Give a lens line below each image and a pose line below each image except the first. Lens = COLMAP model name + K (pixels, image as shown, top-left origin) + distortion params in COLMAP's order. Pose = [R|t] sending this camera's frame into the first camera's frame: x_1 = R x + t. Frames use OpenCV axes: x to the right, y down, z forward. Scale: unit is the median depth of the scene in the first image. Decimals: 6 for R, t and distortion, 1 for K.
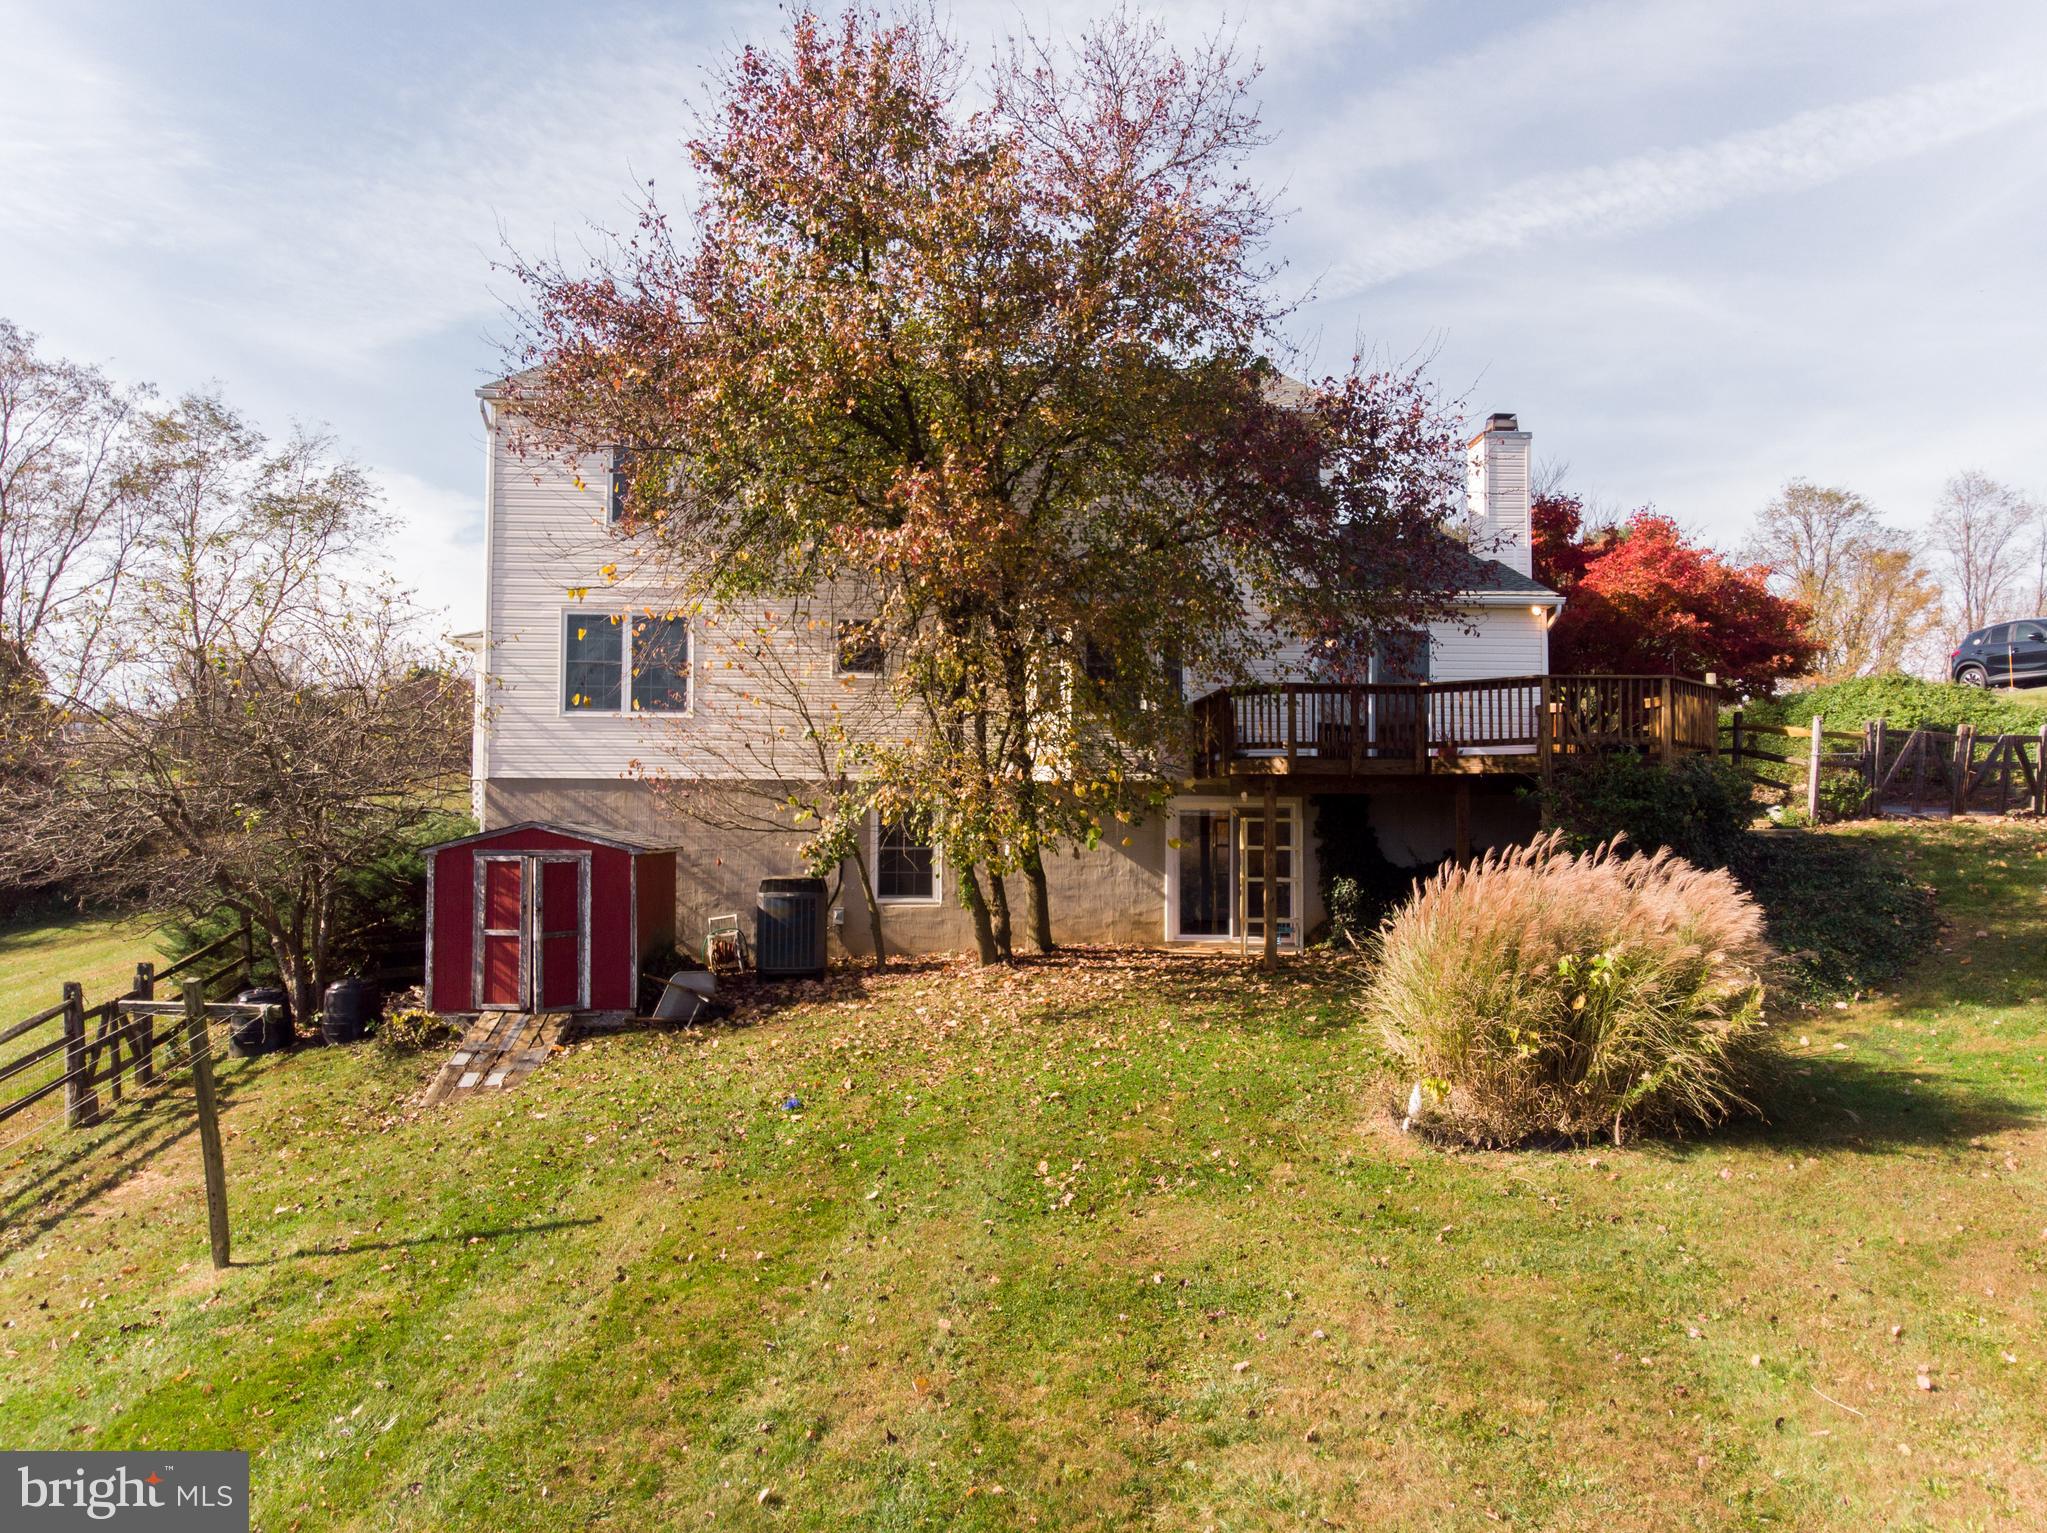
lens RADIAL K [[1478.3, 0, 1029.6], [0, 1478.3, 756.8], [0, 0, 1]] dist [0.023975, 0.018474]
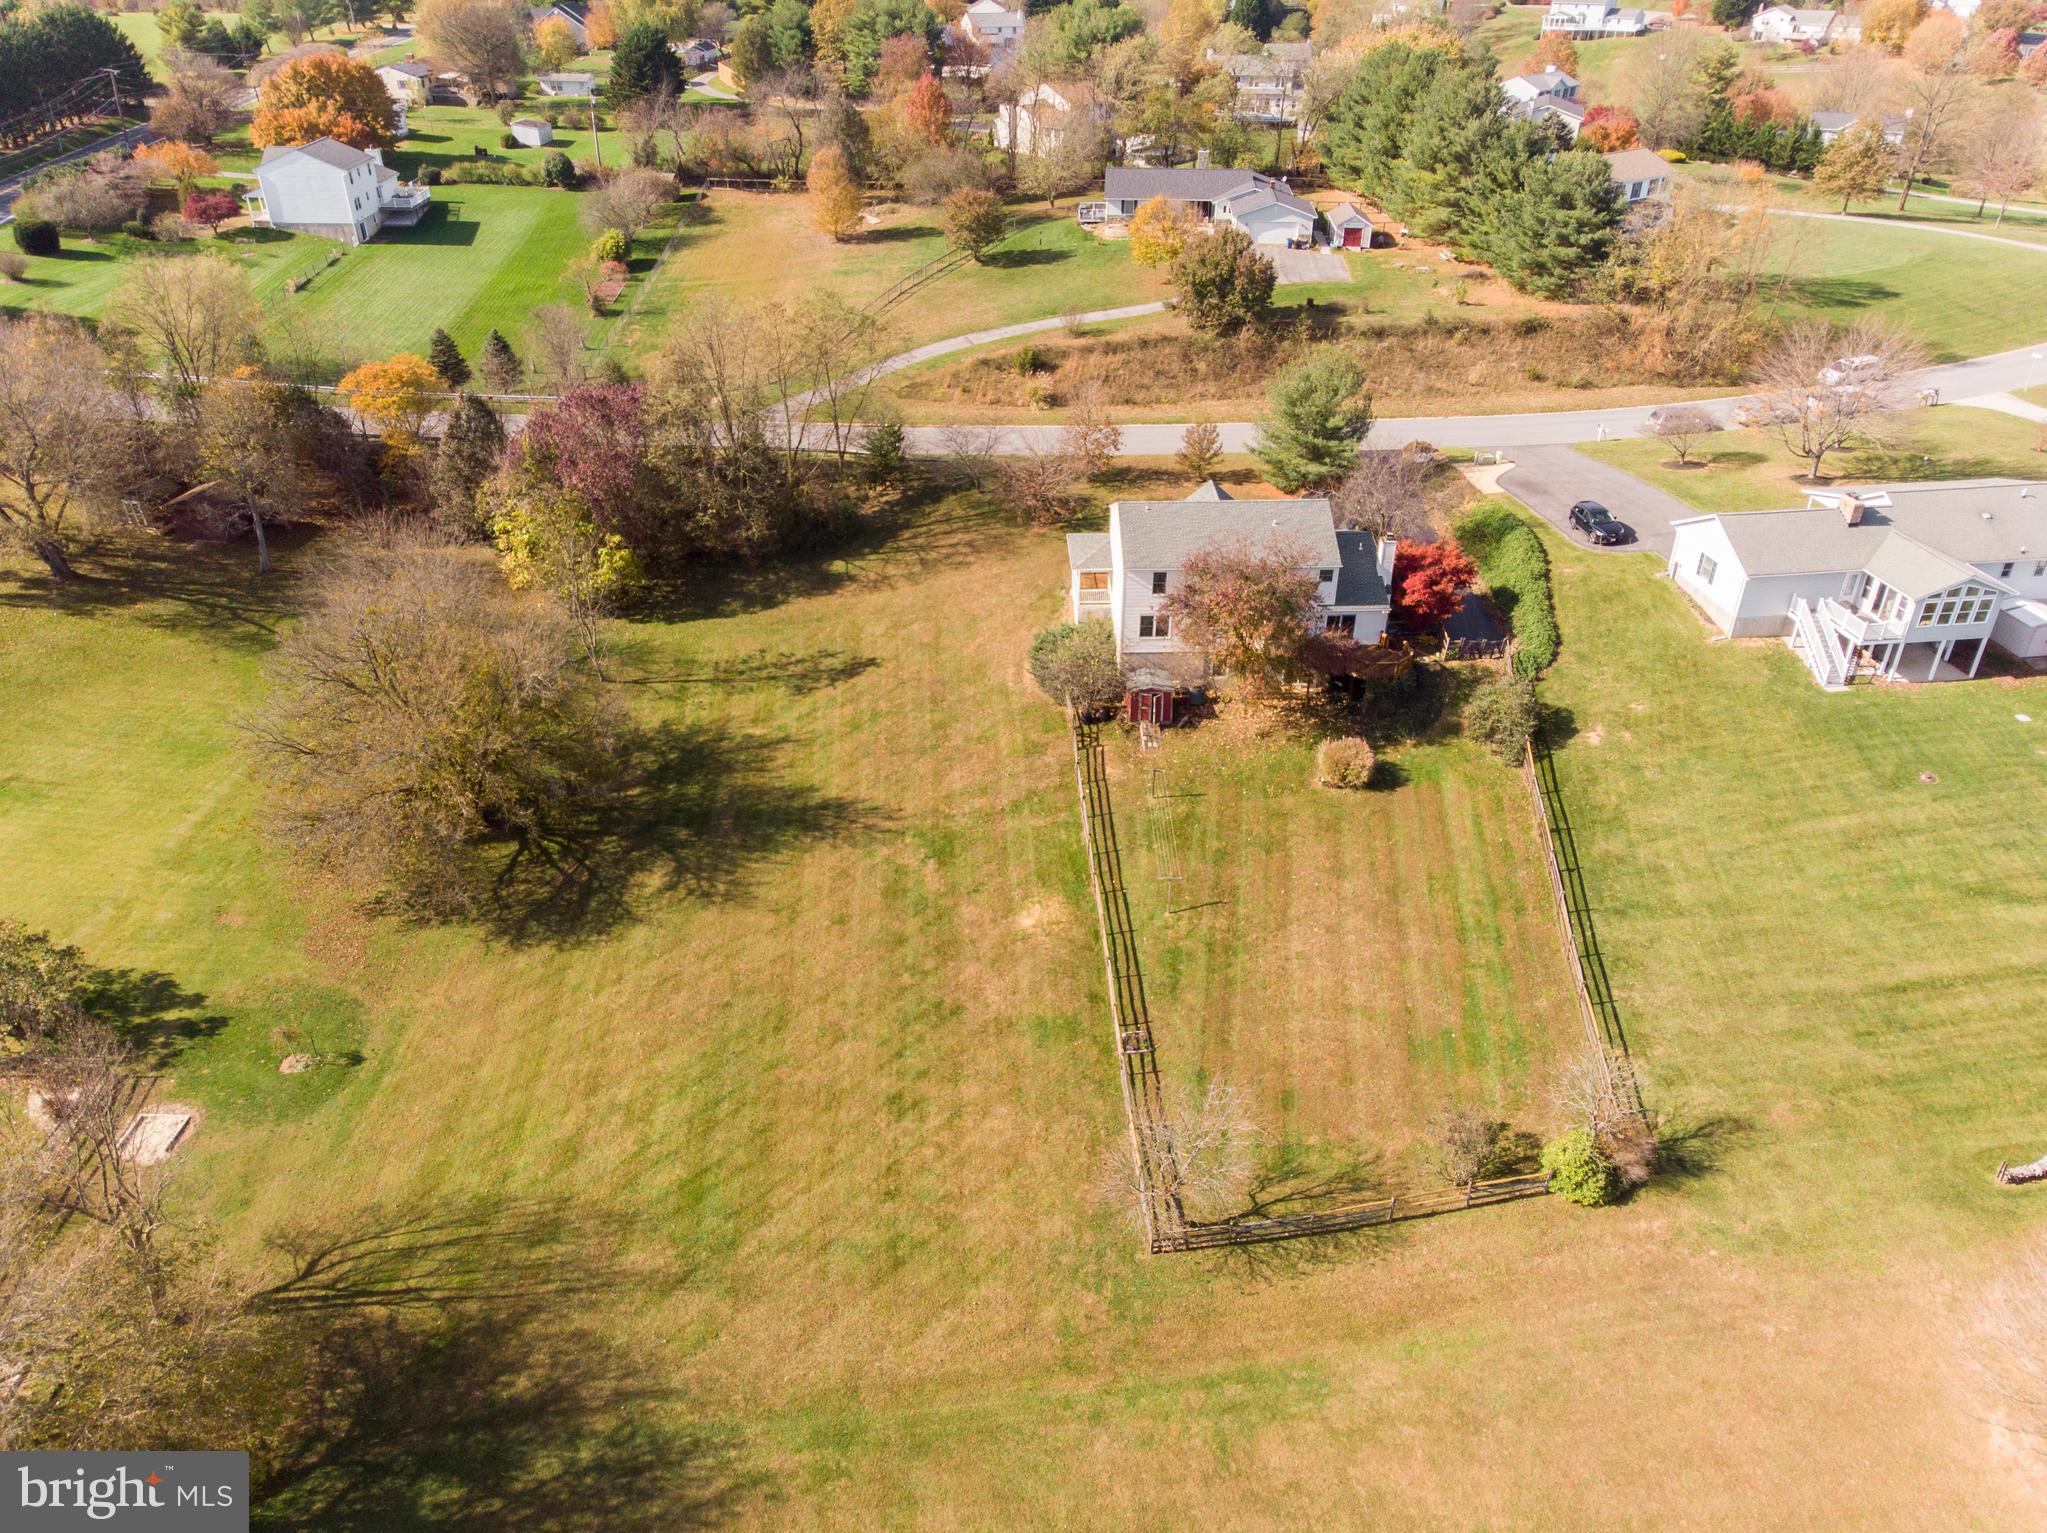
lens RADIAL K [[1478.3, 0, 1029.6], [0, 1478.3, 756.8], [0, 0, 1]] dist [0.023975, 0.018474]
pose [[0.999806, 0.007596, -0.018195, -0.589602], [0.003734, 0.833175, 0.552997, -2.201866], [0.019360, -0.552958, 0.832984, -2.836910]]
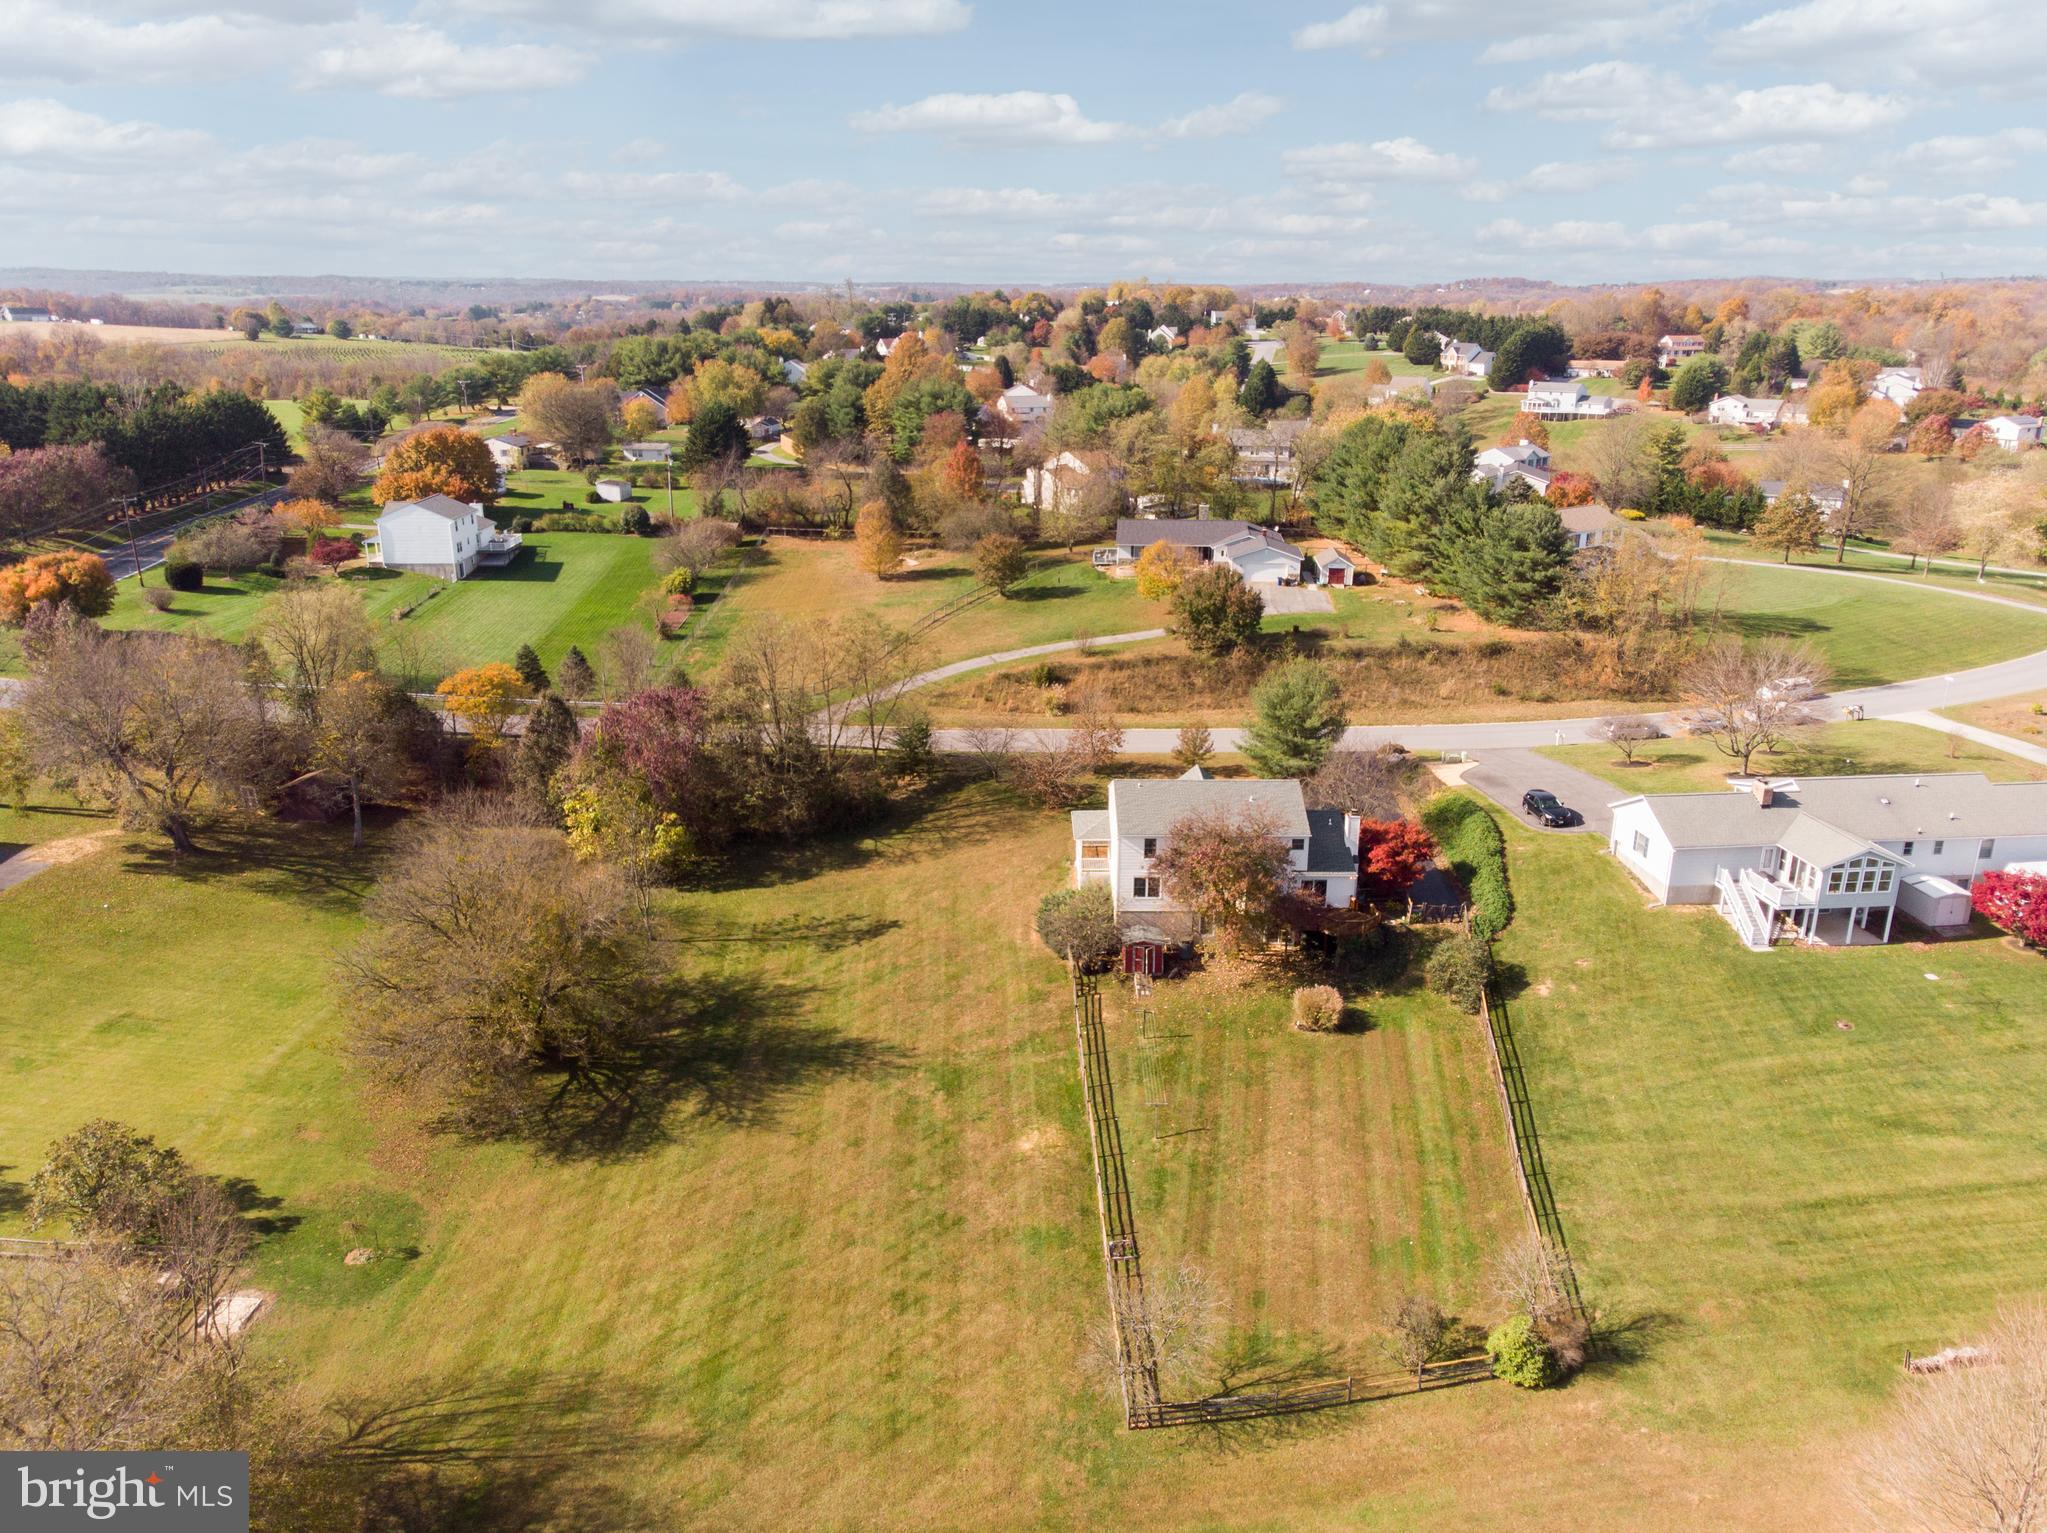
lens RADIAL K [[1478.3, 0, 1029.6], [0, 1478.3, 756.8], [0, 0, 1]] dist [0.023975, 0.018474]
pose [[0.999072, 0.010797, -0.041700, -0.489274], [0.004584, 0.935929, 0.352159, -2.239195], [0.042831, -0.352024, 0.935011, -3.424061]]
